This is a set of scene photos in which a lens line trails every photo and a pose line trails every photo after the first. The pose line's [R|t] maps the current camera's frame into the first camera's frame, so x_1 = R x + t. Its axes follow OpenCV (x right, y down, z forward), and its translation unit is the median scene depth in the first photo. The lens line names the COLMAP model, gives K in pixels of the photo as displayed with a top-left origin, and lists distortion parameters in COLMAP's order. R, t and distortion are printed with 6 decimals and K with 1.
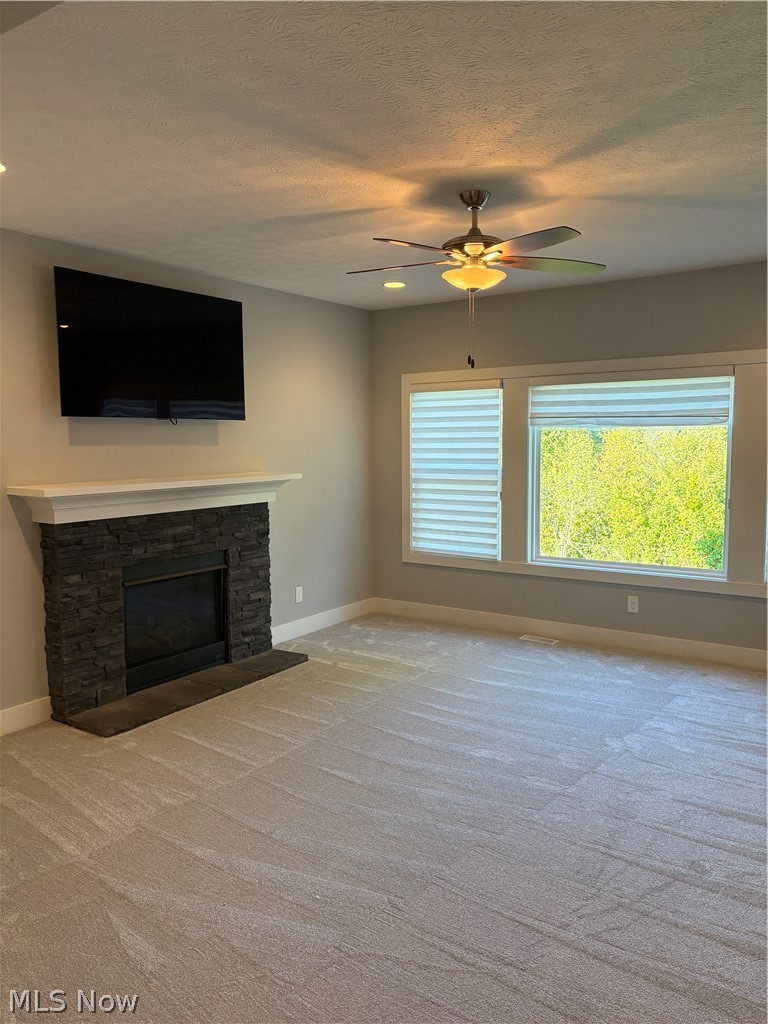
lens RADIAL K [[773.8, 0, 381.1], [0, 773.8, 514.4], [0, 0, 1]] dist [0.018512, -0.019958]
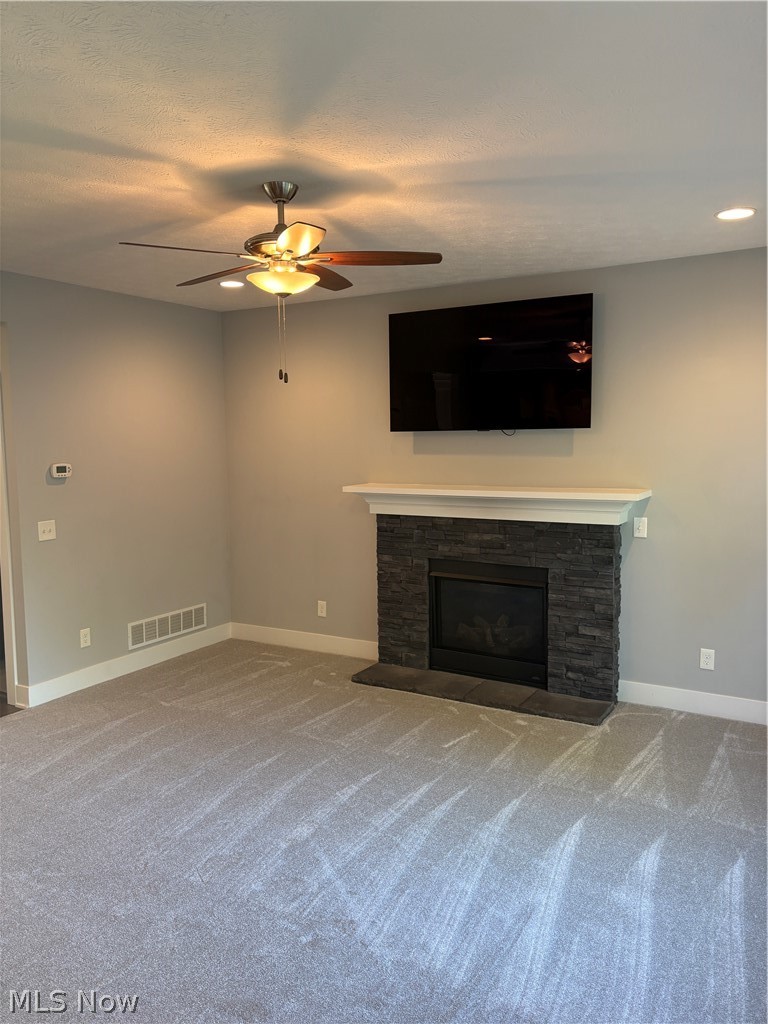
lens RADIAL K [[773.8, 0, 383.0], [0, 773.8, 502.9], [0, 0, 1]] dist [0.018512, -0.019958]
pose [[0.042730, 0.092876, -0.994760, 0.748984], [-0.084577, 0.992432, 0.089025, -0.104257], [0.995500, 0.080330, 0.050262, 0.796286]]
